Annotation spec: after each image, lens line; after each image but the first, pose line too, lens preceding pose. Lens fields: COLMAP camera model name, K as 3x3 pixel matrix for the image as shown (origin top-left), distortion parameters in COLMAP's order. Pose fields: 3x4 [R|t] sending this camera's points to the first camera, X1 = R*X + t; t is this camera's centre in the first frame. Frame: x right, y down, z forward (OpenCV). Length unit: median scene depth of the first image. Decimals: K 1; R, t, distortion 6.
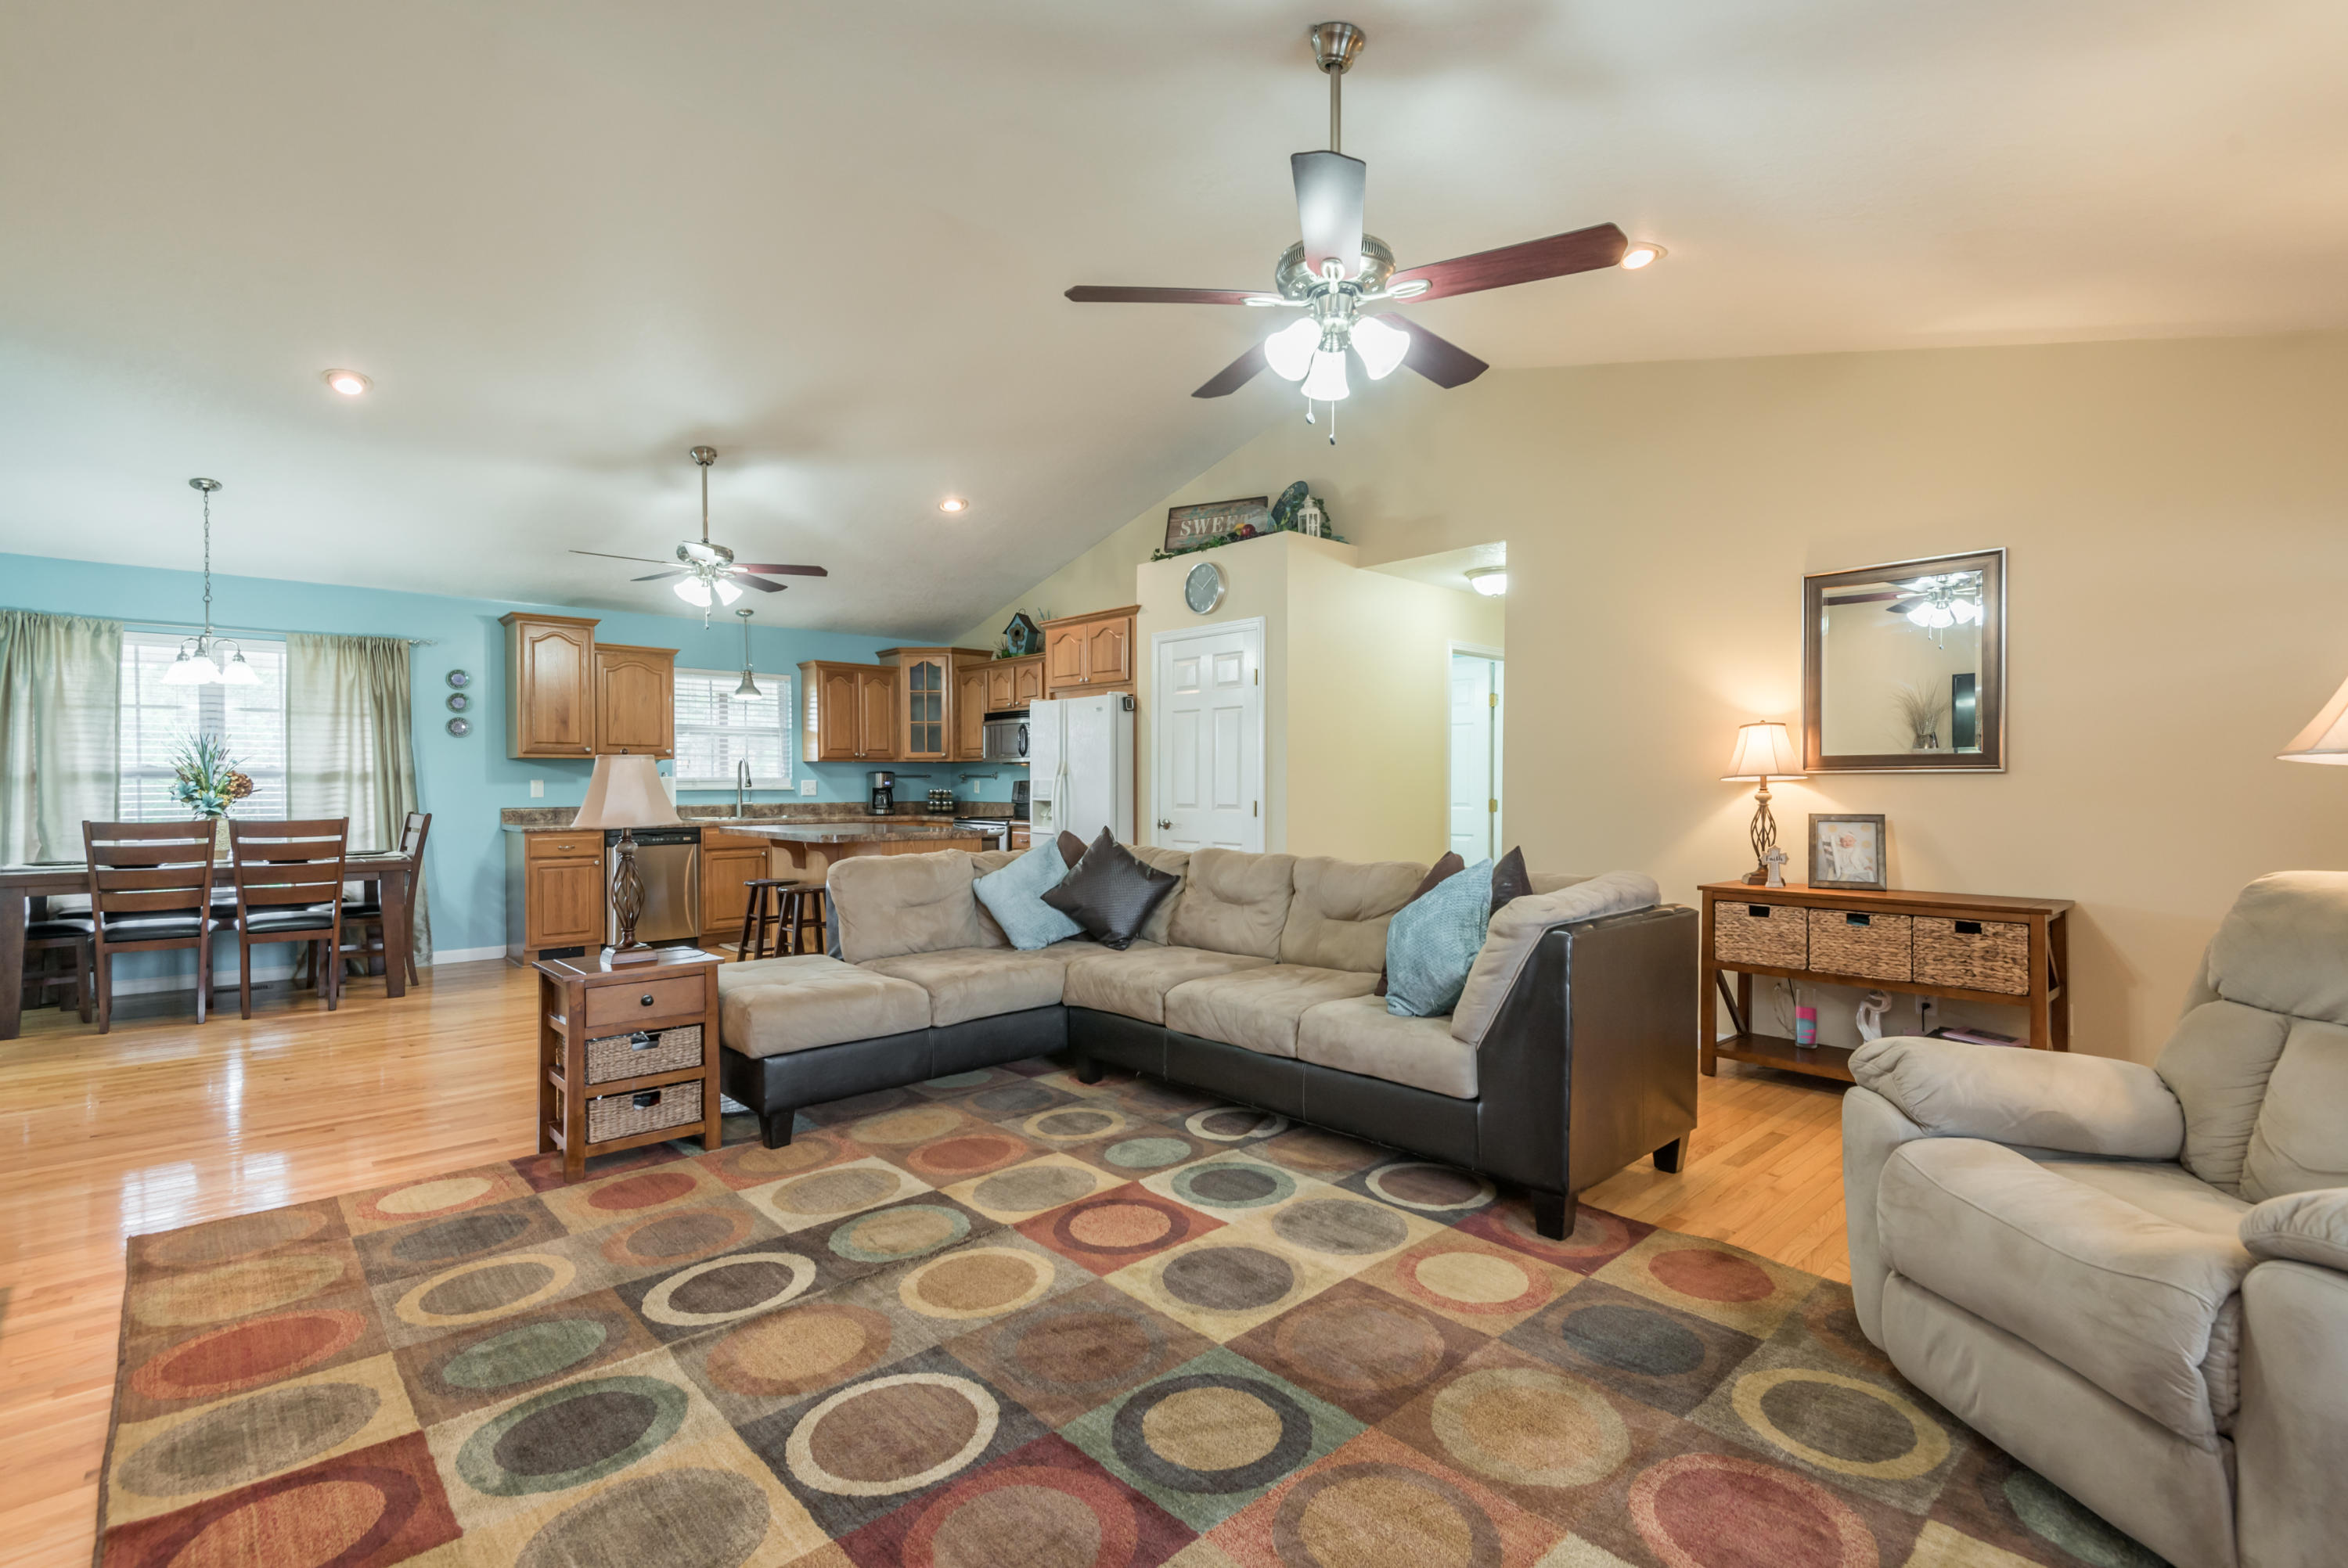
lens RADIAL K [[1058.0, 0, 1173.7], [0, 1058.0, 788.6], [0, 0, 1]] dist [0.025493, -0.014939]
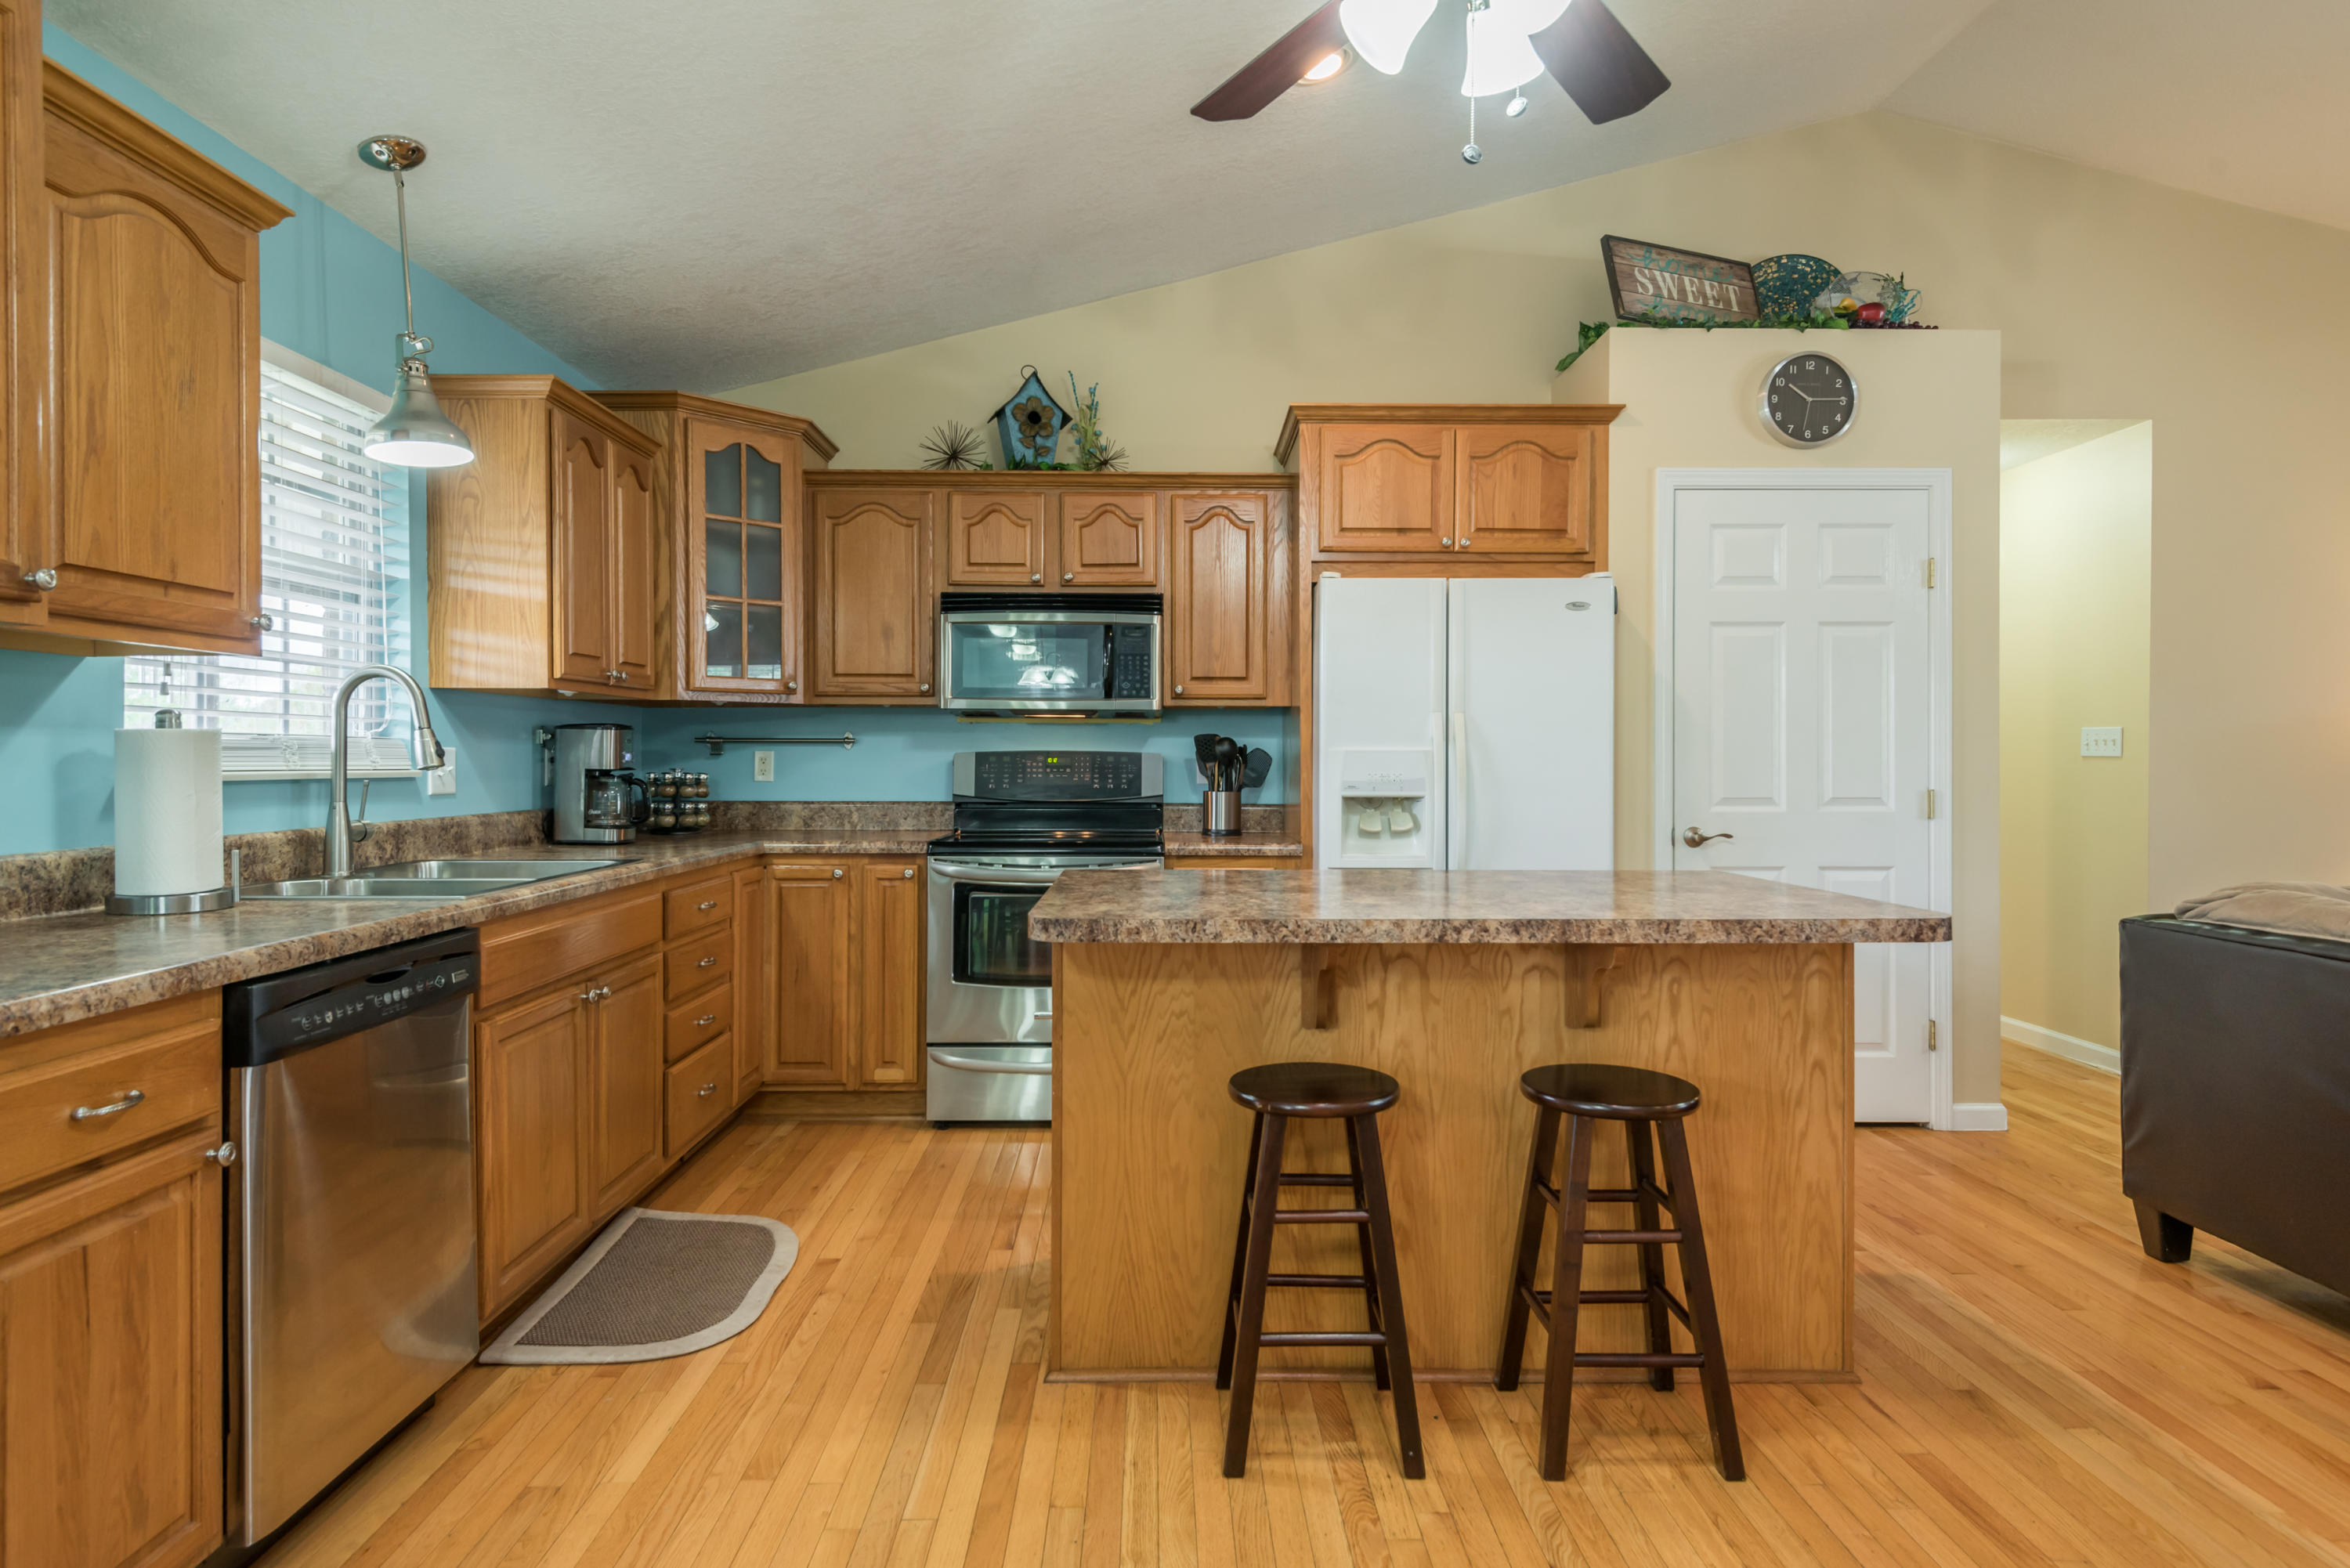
lens RADIAL K [[1288.7, 0, 1170.2], [0, 1288.7, 767.4], [0, 0, 1]] dist [0.026312, -0.014050]
pose [[0.665166, -0.004207, 0.746684, -0.801477], [0.001489, 0.999990, 0.004308, -0.004951], [-0.746694, -0.001754, 0.665165, 0.935991]]
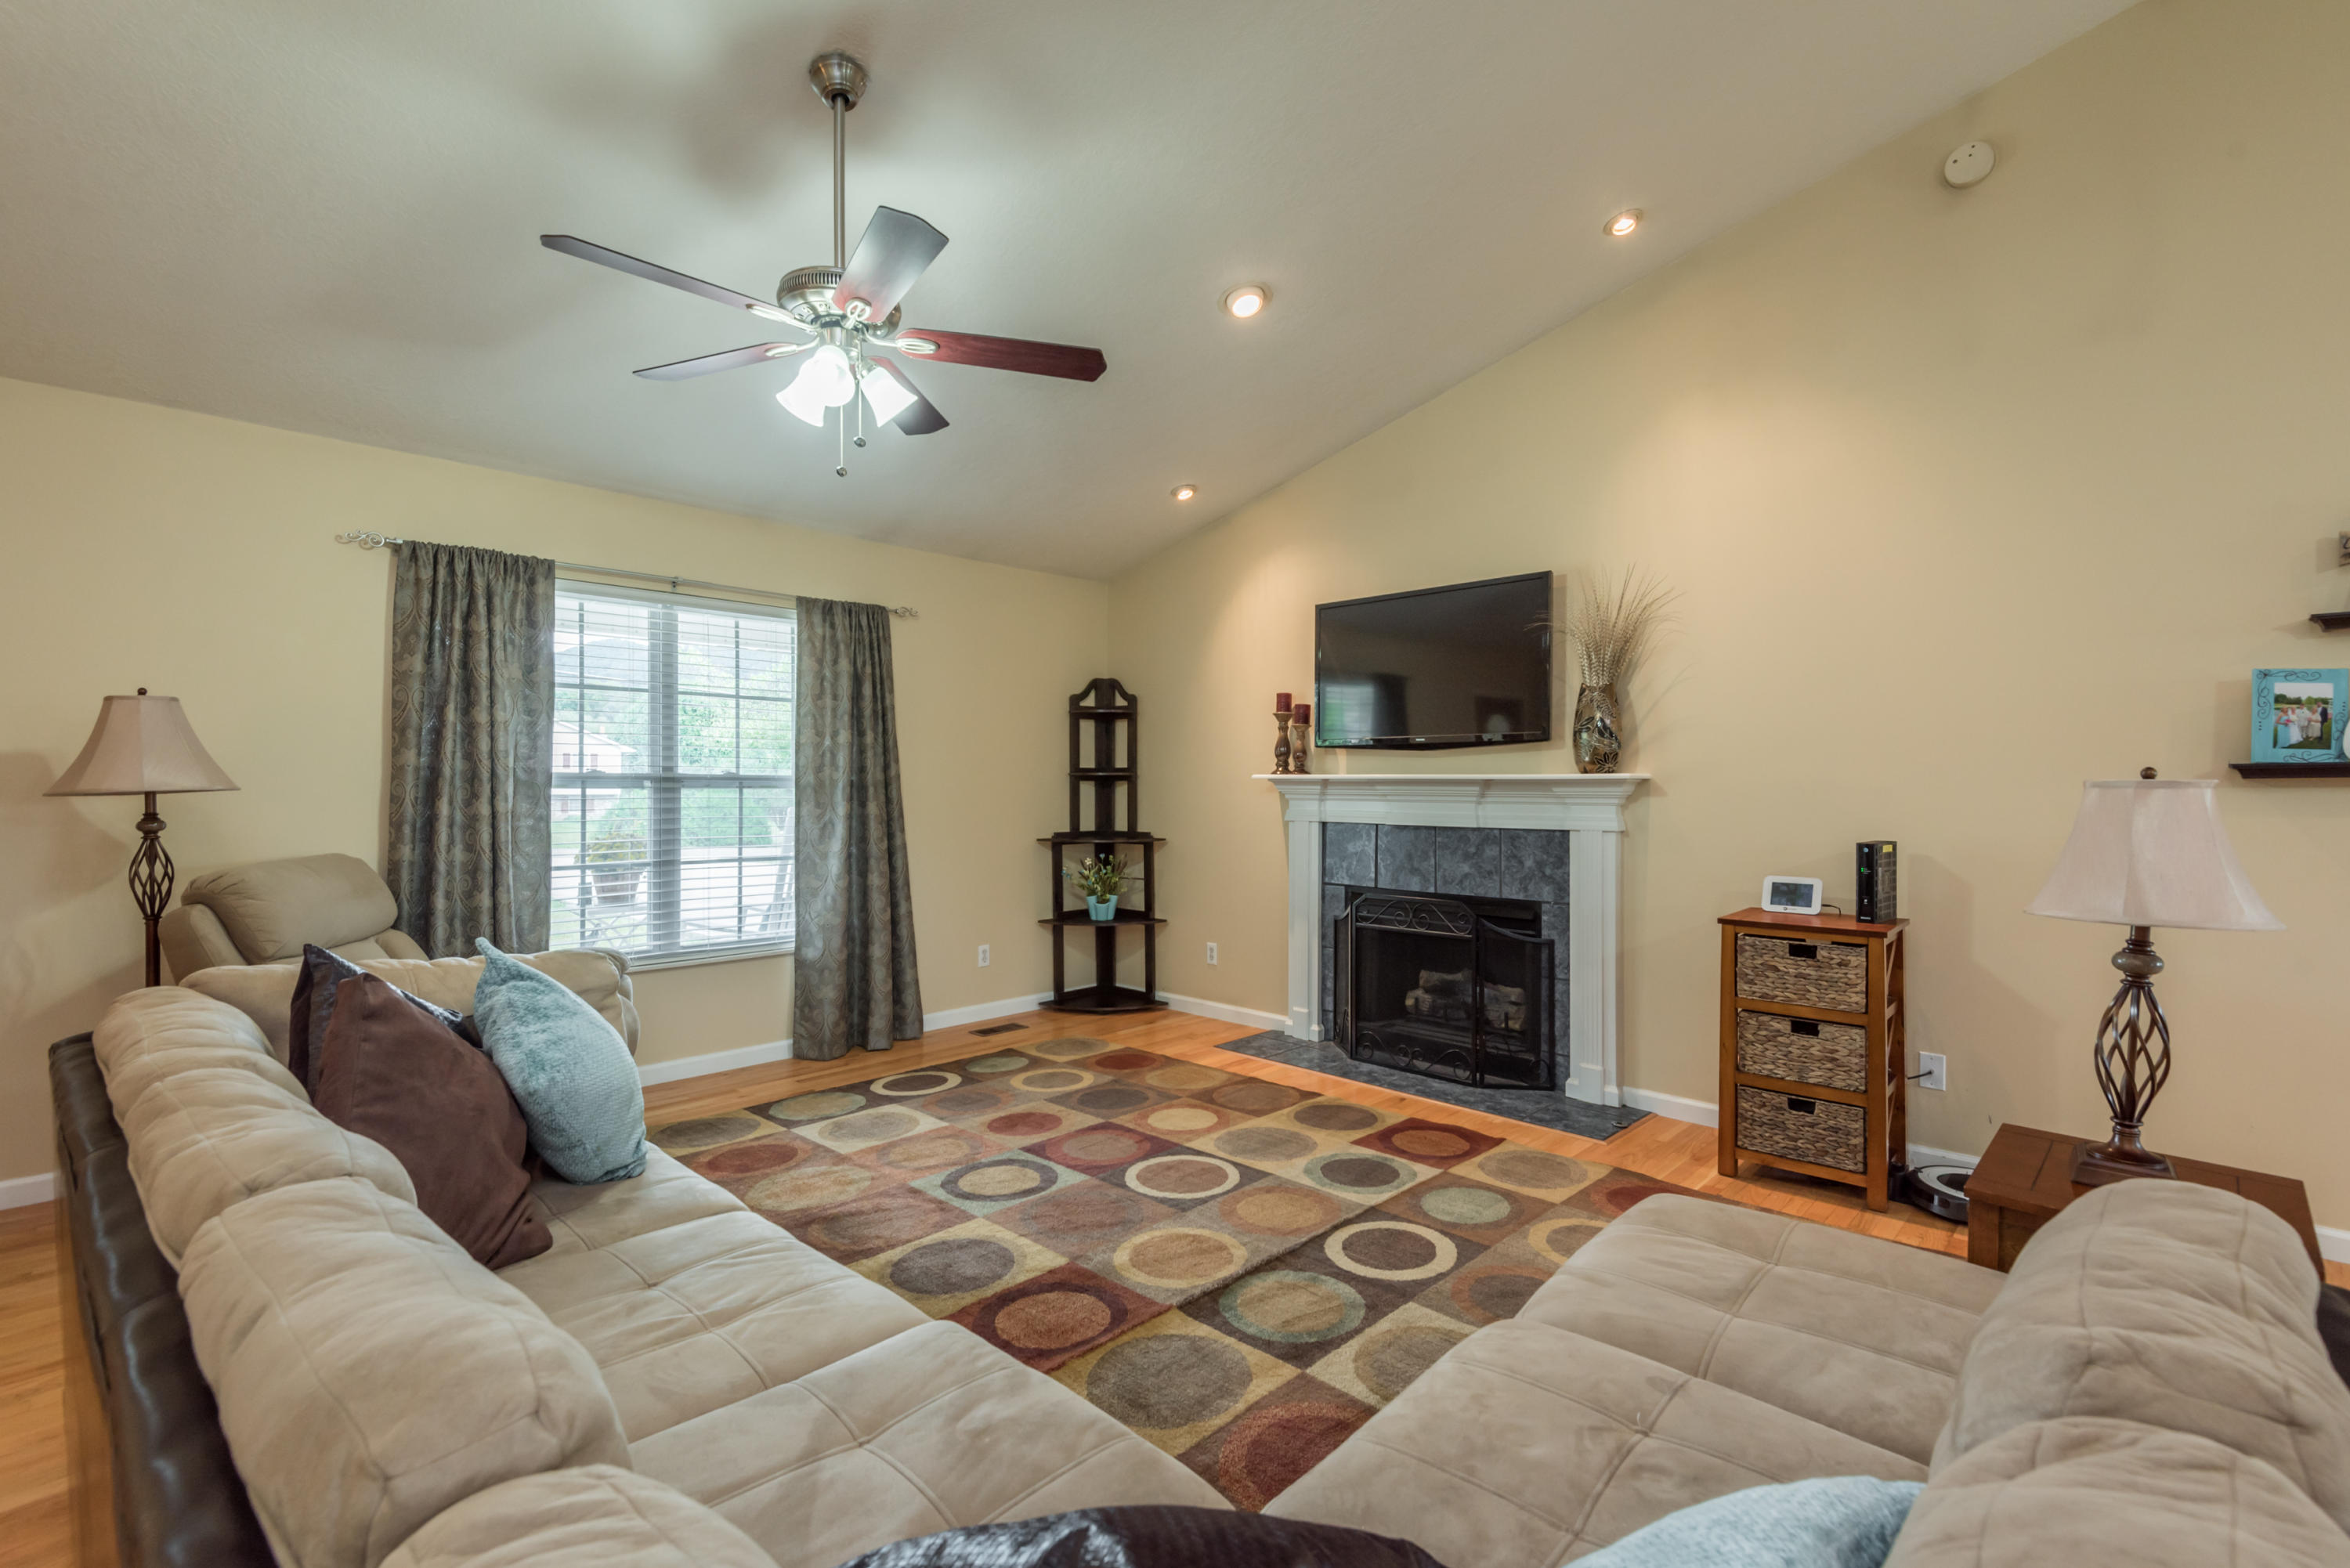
lens RADIAL K [[1059.0, 0, 1168.7], [0, 1059.0, 789.4], [0, 0, 1]] dist [0.025493, -0.014939]
pose [[-0.998484, -0.001627, -0.055013, -0.050671], [-0.002479, 0.999878, 0.015423, -0.022385], [0.054981, 0.015536, -0.998367, 0.994372]]
